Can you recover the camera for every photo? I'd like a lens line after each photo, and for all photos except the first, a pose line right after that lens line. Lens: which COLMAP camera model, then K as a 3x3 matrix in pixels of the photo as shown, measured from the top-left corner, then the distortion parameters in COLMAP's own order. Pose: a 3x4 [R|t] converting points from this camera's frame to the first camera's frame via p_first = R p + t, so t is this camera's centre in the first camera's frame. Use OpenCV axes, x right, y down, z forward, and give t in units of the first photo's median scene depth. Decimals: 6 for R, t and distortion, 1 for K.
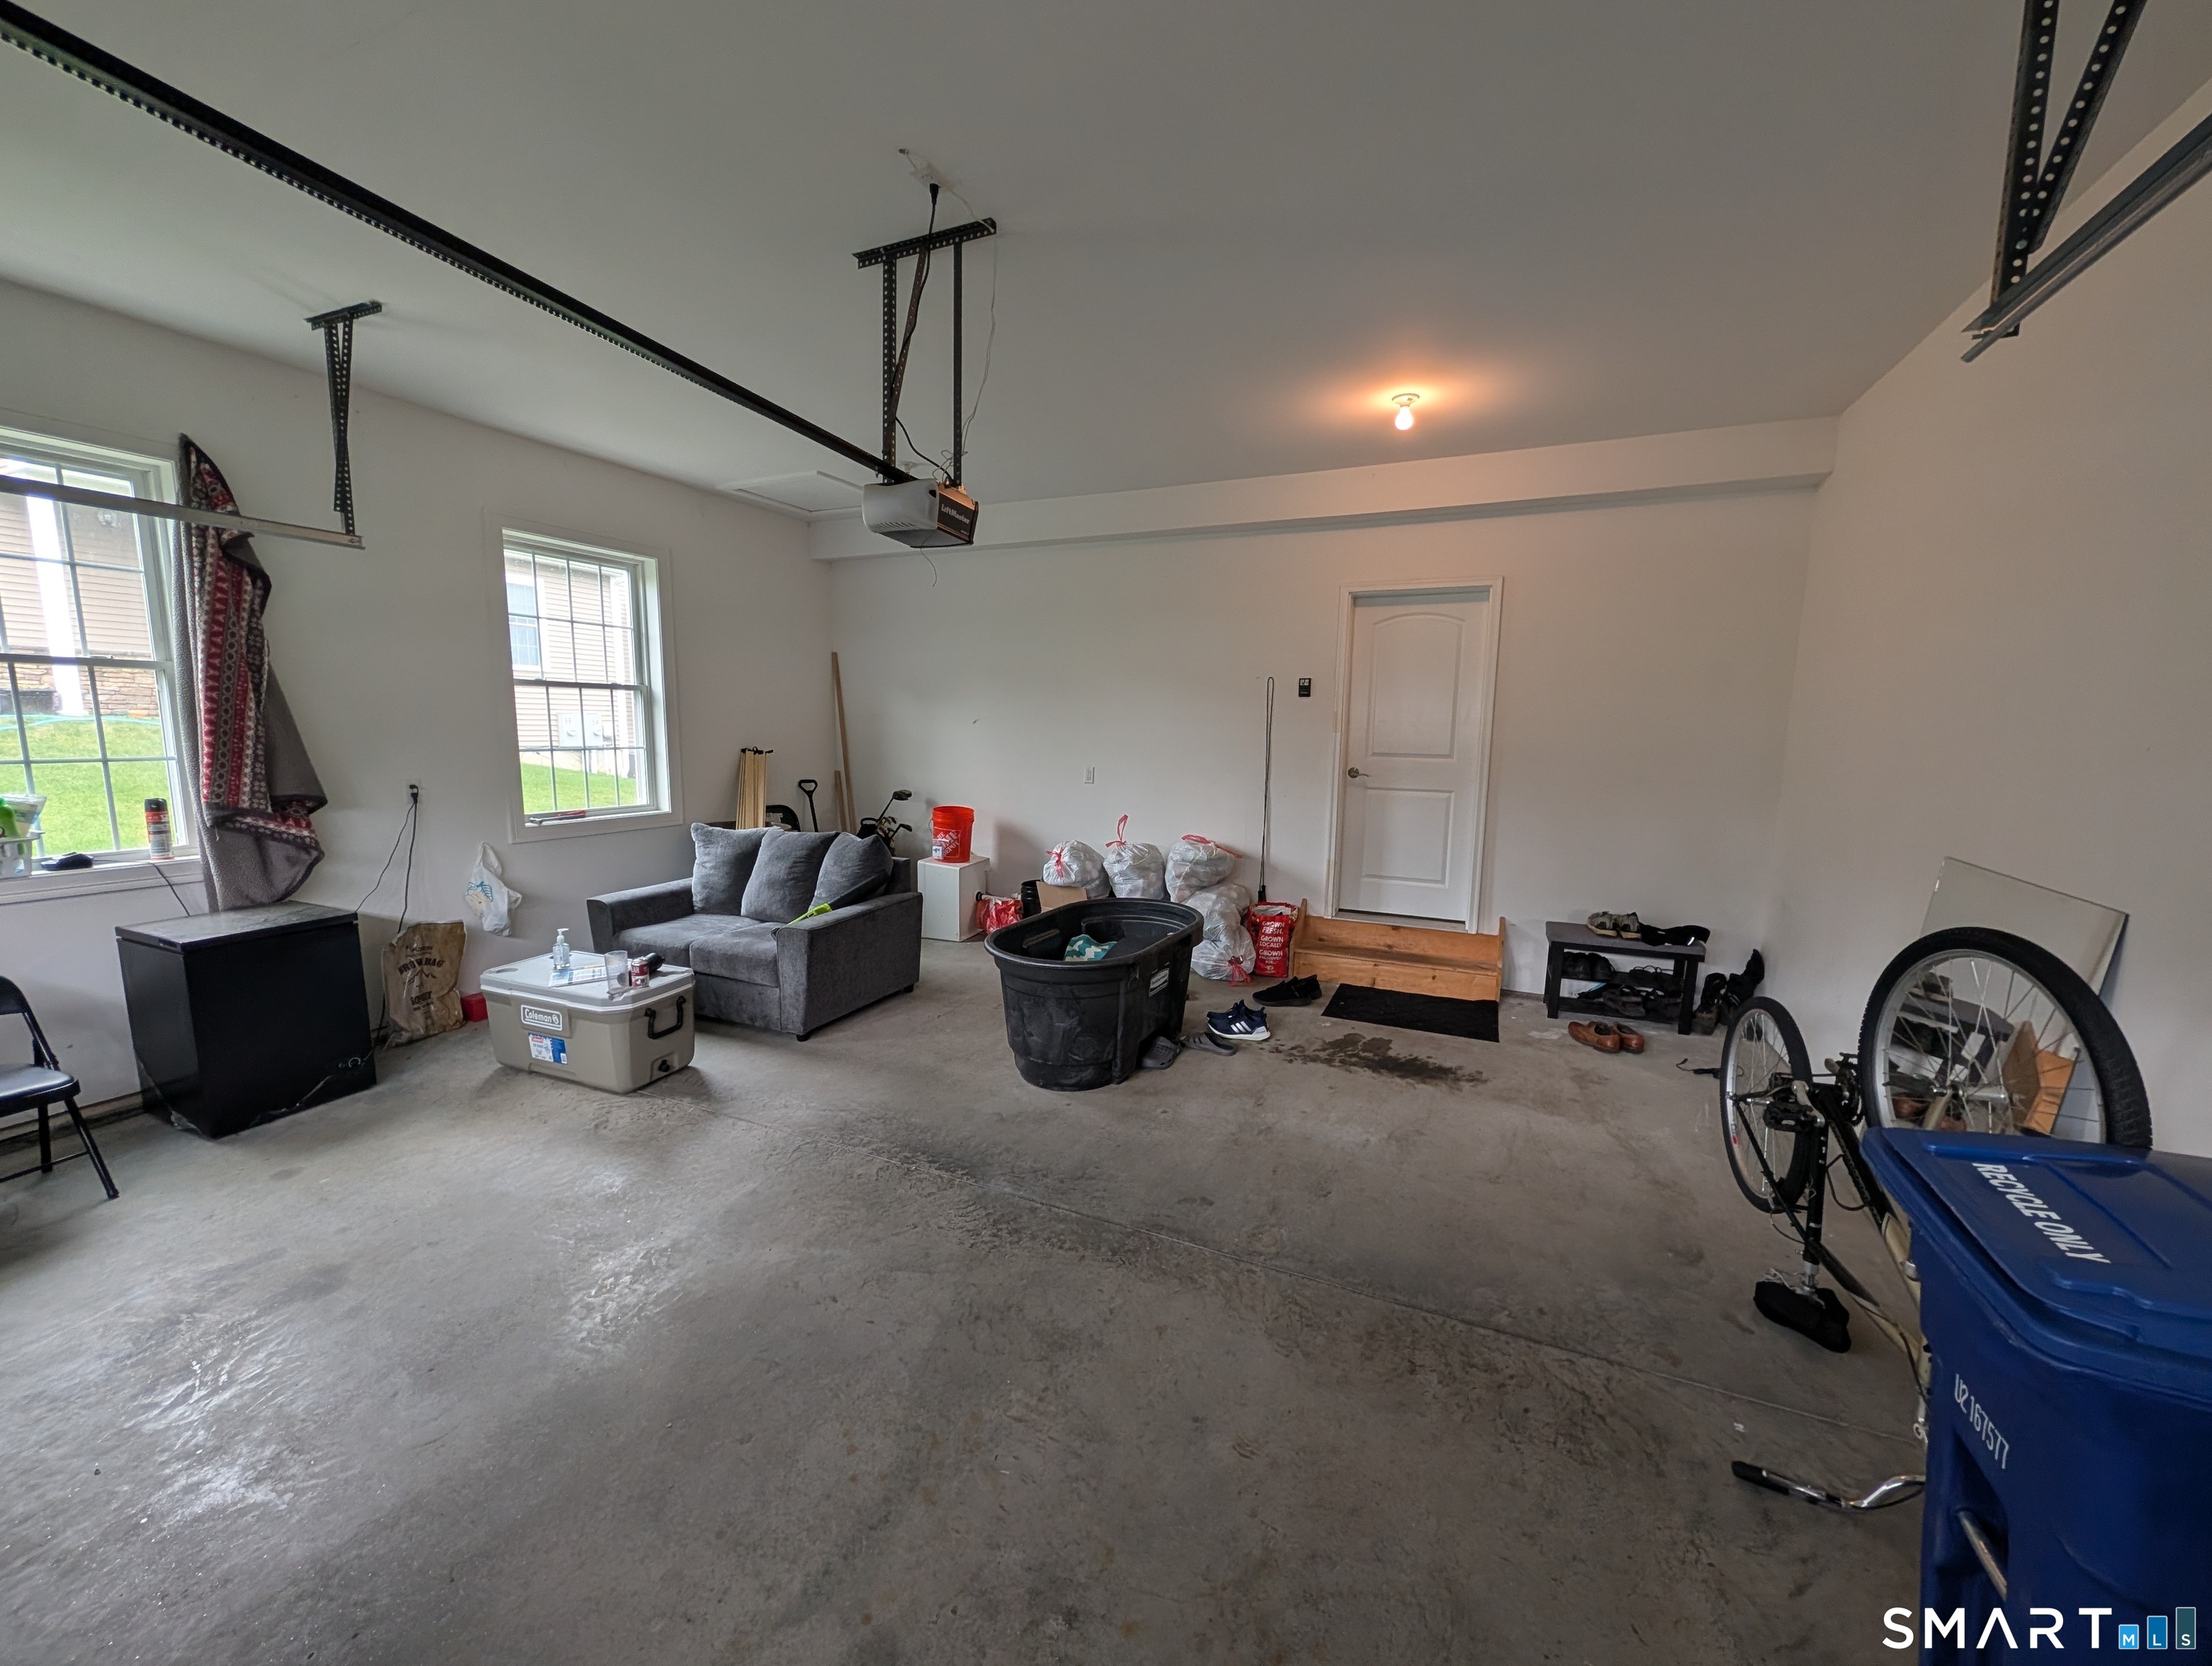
lens RADIAL K [[851.0, 0, 1109.8], [0, 851.0, 832.6], [0, 0, 1]] dist [0.001882, 0.000004]
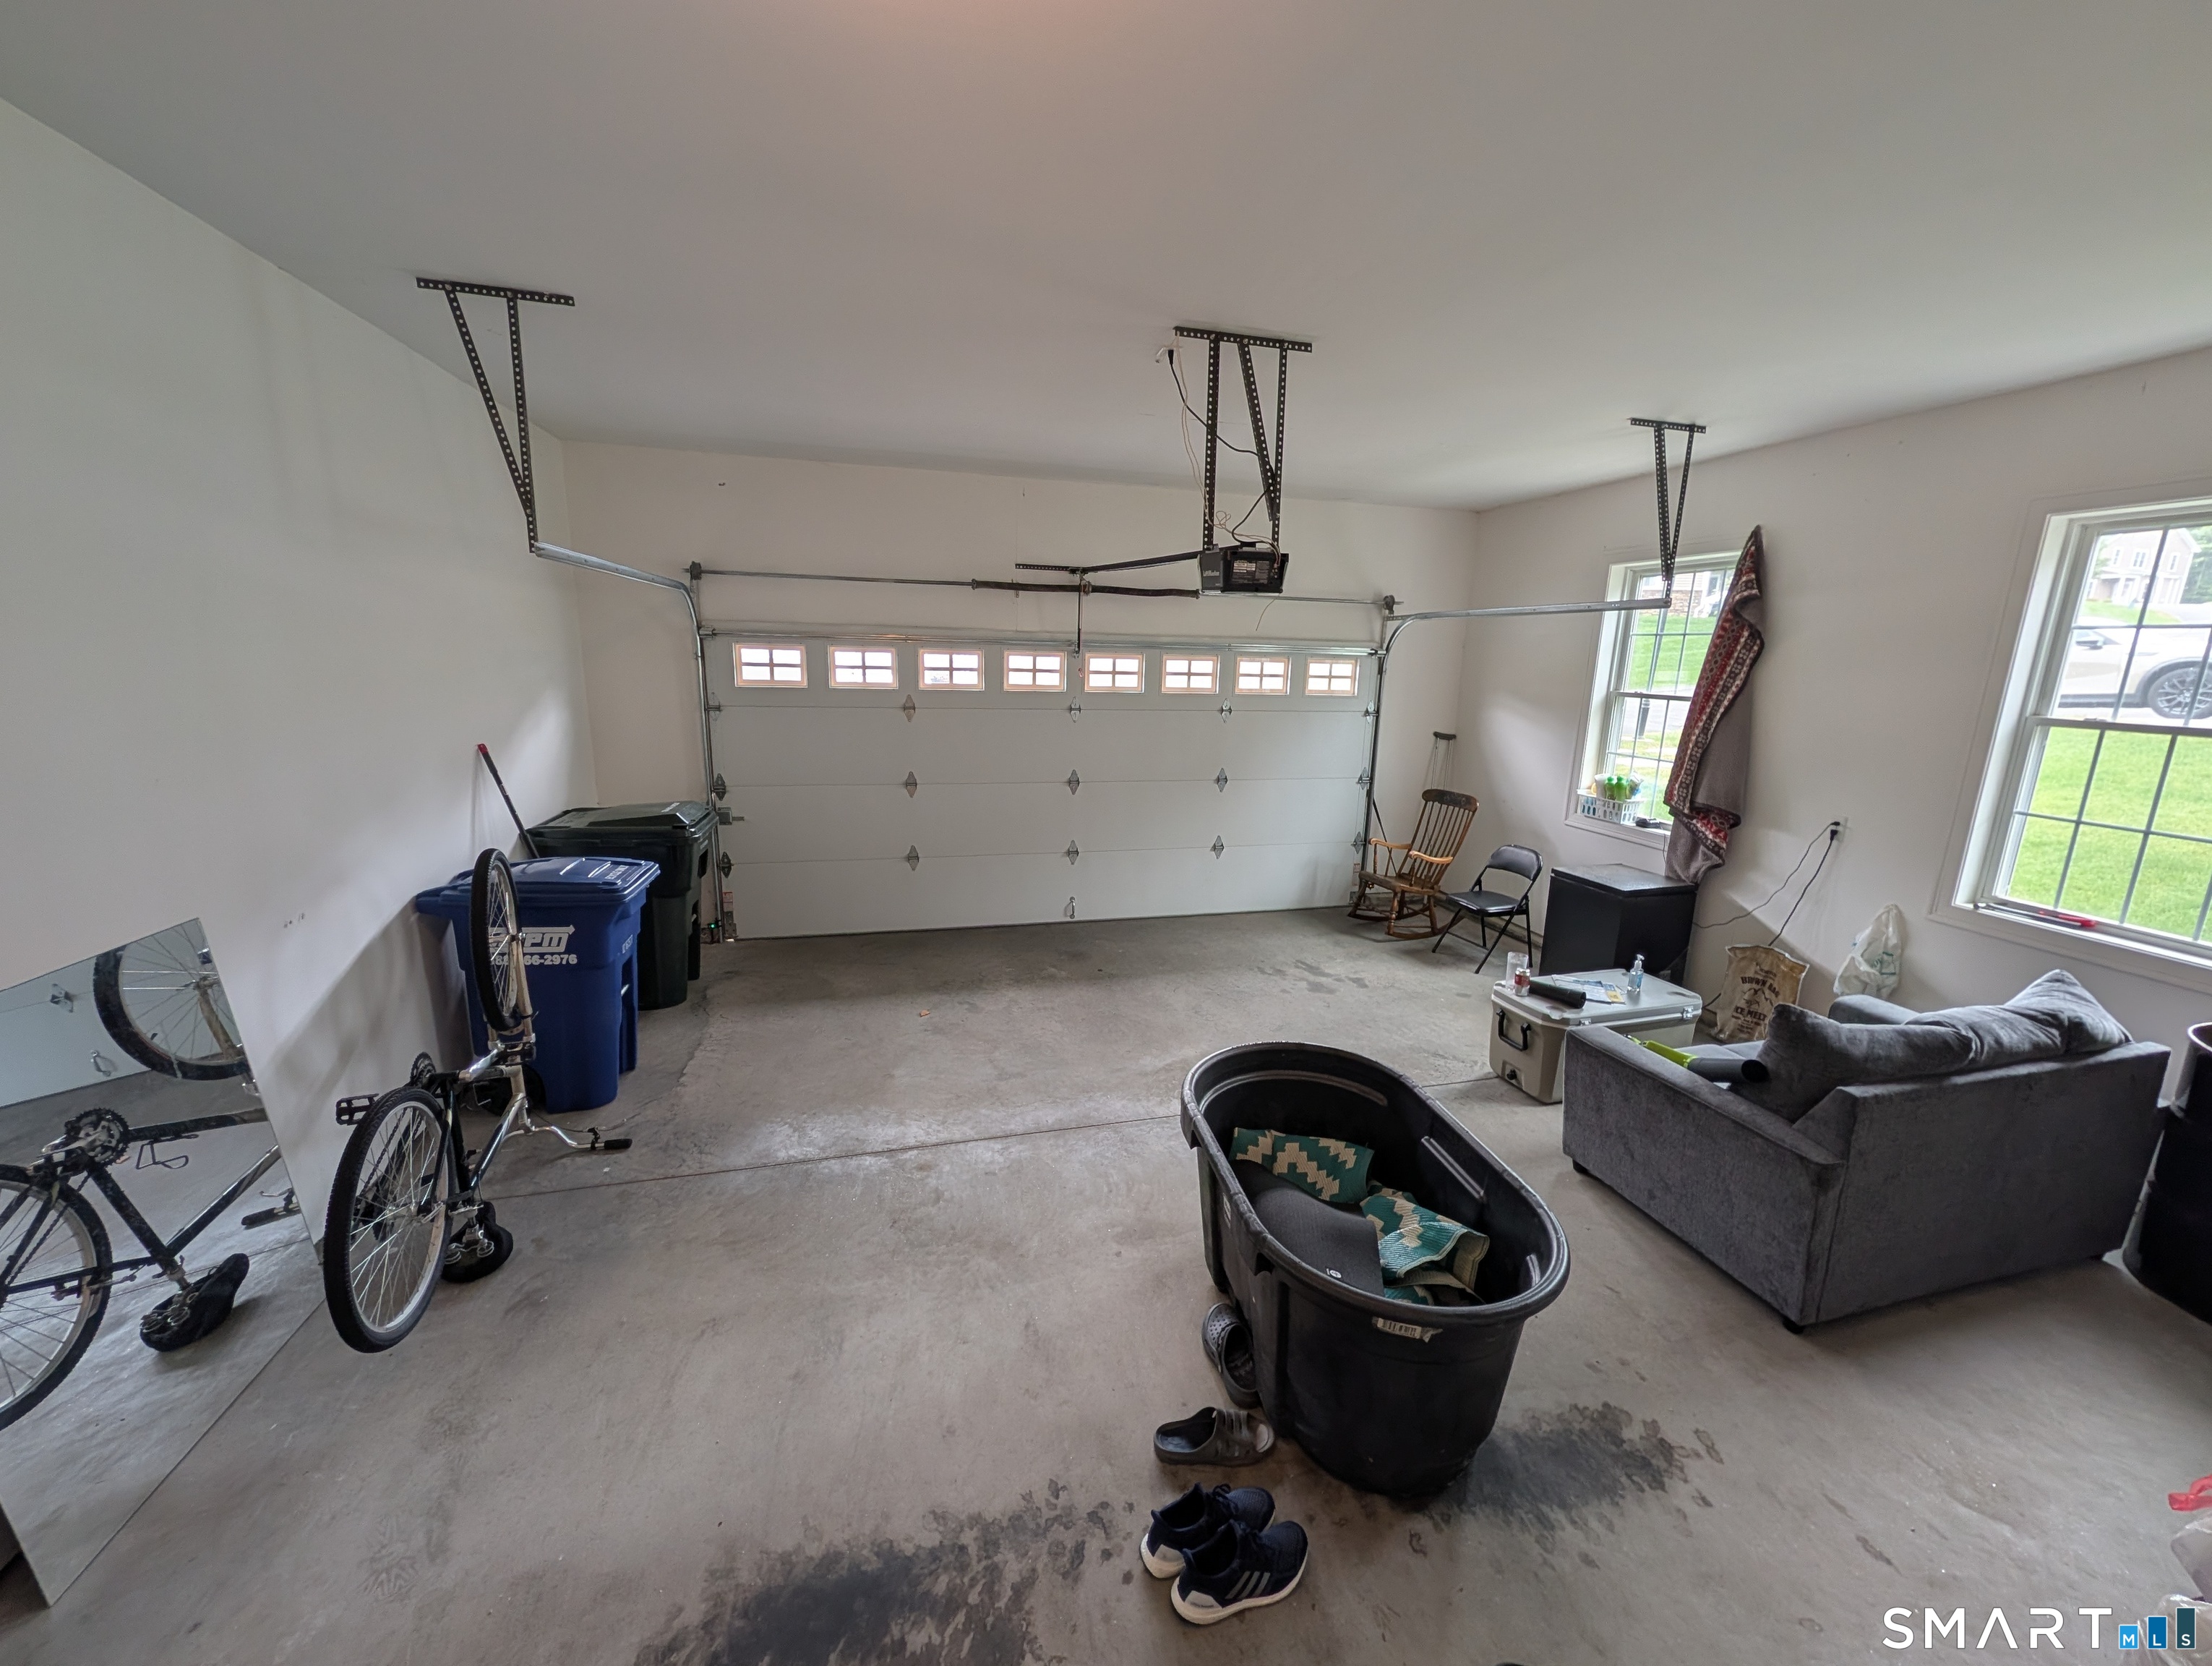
lens RADIAL K [[851.0, 0, 1112.0], [0, 851.0, 832.7], [0, 0, 1]] dist [0.001882, 0.000004]
pose [[-0.775108, 0.096110, -0.624476, 0.497914], [-0.119833, 0.948062, 0.294650, -0.265340], [0.620361, 0.303218, -0.723333, 1.367009]]
